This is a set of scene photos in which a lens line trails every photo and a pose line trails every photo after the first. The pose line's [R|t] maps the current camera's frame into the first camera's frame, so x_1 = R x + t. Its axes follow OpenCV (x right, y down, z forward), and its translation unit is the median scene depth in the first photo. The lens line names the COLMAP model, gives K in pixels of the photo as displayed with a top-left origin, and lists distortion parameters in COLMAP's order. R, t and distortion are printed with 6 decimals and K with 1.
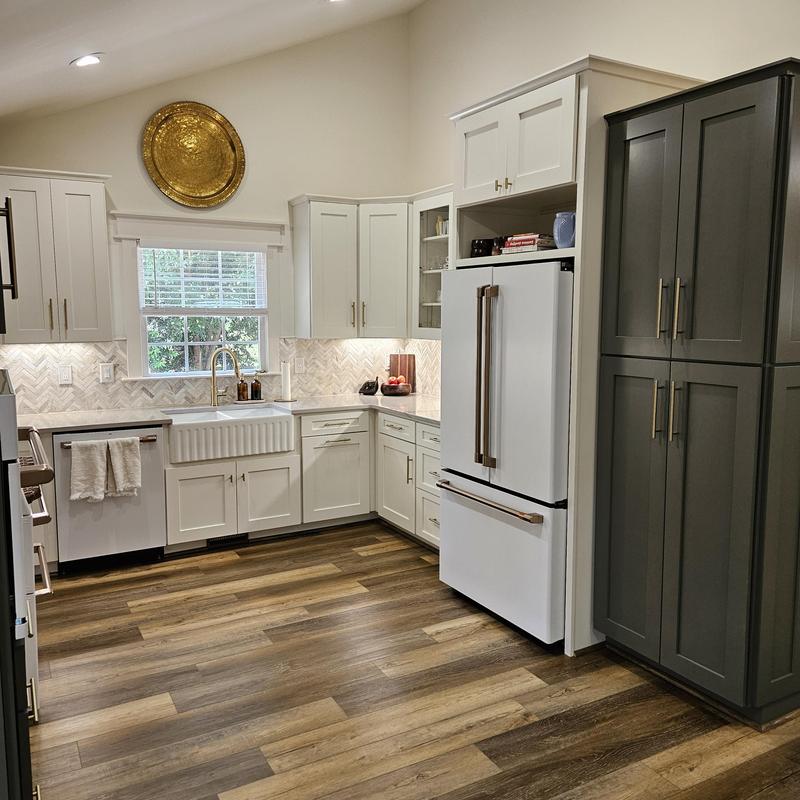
lens RADIAL K [[712.5, 0, 397.0], [0, 712.5, 386.5], [0, 0, 1]] dist [0.080281, -0.079914]
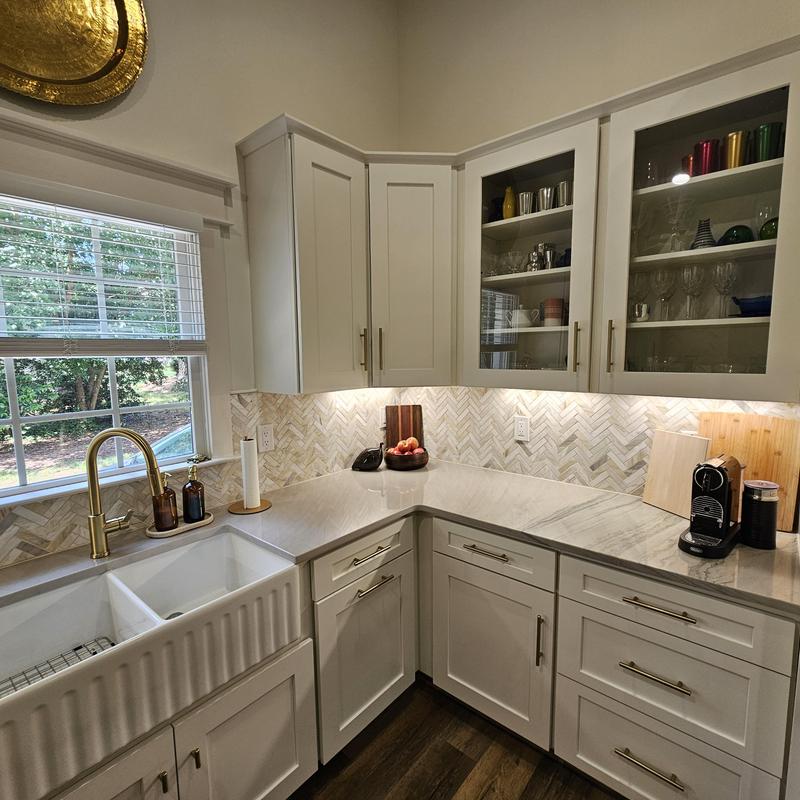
lens RADIAL K [[442.2, 0, 405.3], [0, 442.2, 401.6], [0, 0, 1]] dist [-0.001545, 0.001497]
pose [[0.936706, -0.052335, 0.346183, -0.182903], [0.050188, 0.998625, 0.015169, -0.070525], [-0.346500, 0.003165, 0.938045, 0.739826]]
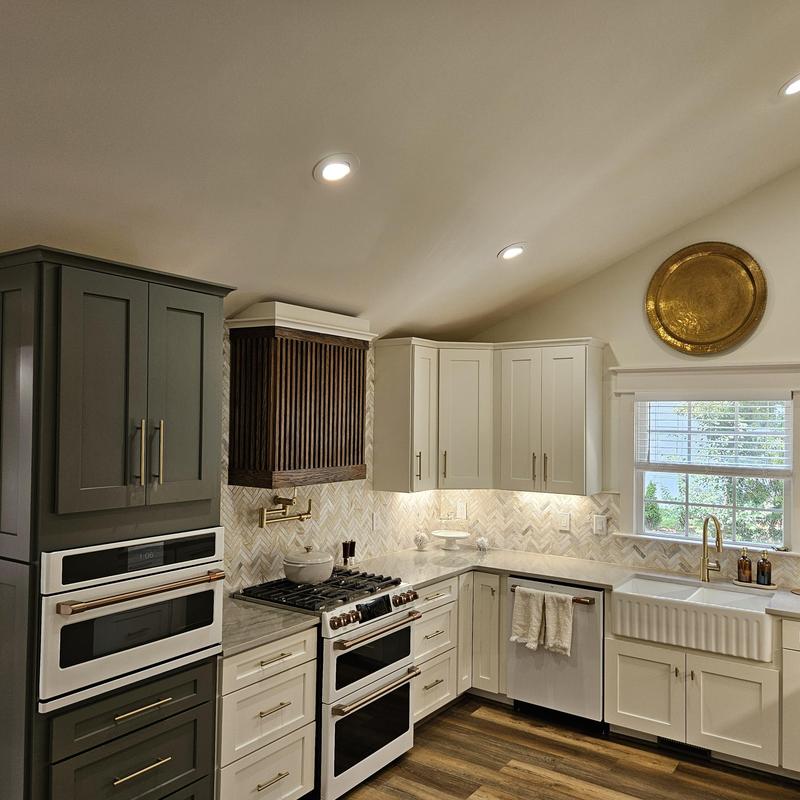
lens RADIAL K [[712.5, 0, 393.4], [0, 712.5, 406.5], [0, 0, 1]] dist [0.080281, -0.079914]
pose [[0.442787, -0.009866, -0.896572, 0.391818], [-0.108391, 0.992017, -0.064447, -0.091343], [0.890051, 0.125716, 0.438183, 0.290640]]
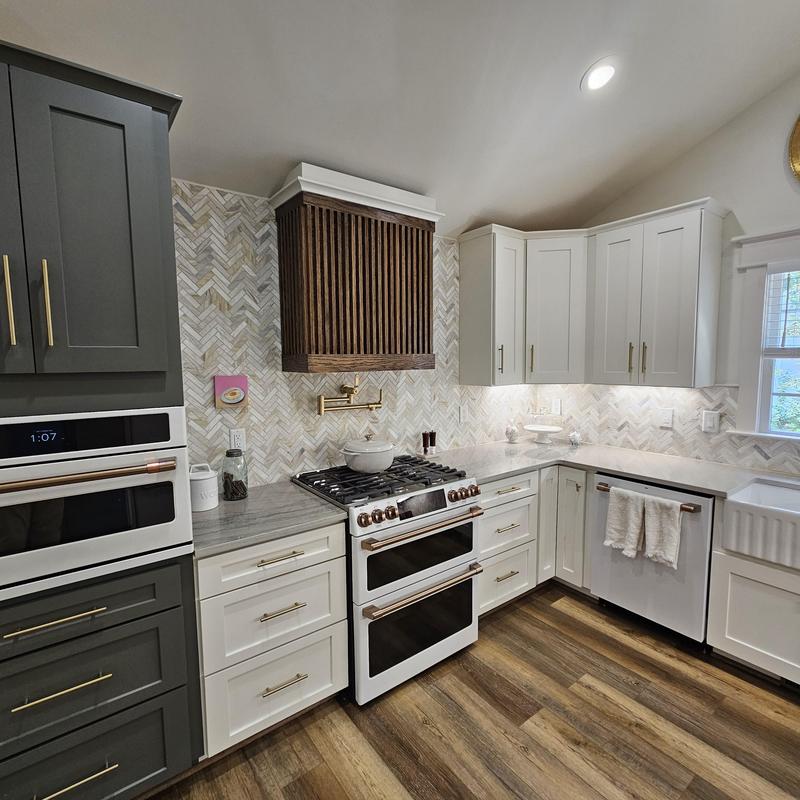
lens RADIAL K [[442.2, 0, 400.5], [0, 442.2, 398.5], [0, 0, 1]] dist [-0.001545, 0.001497]
pose [[0.139954, 0.089513, -0.986104, 0.093724], [-0.094805, 0.992541, 0.076643, -0.055750], [0.985609, 0.082761, 0.147396, 0.553495]]
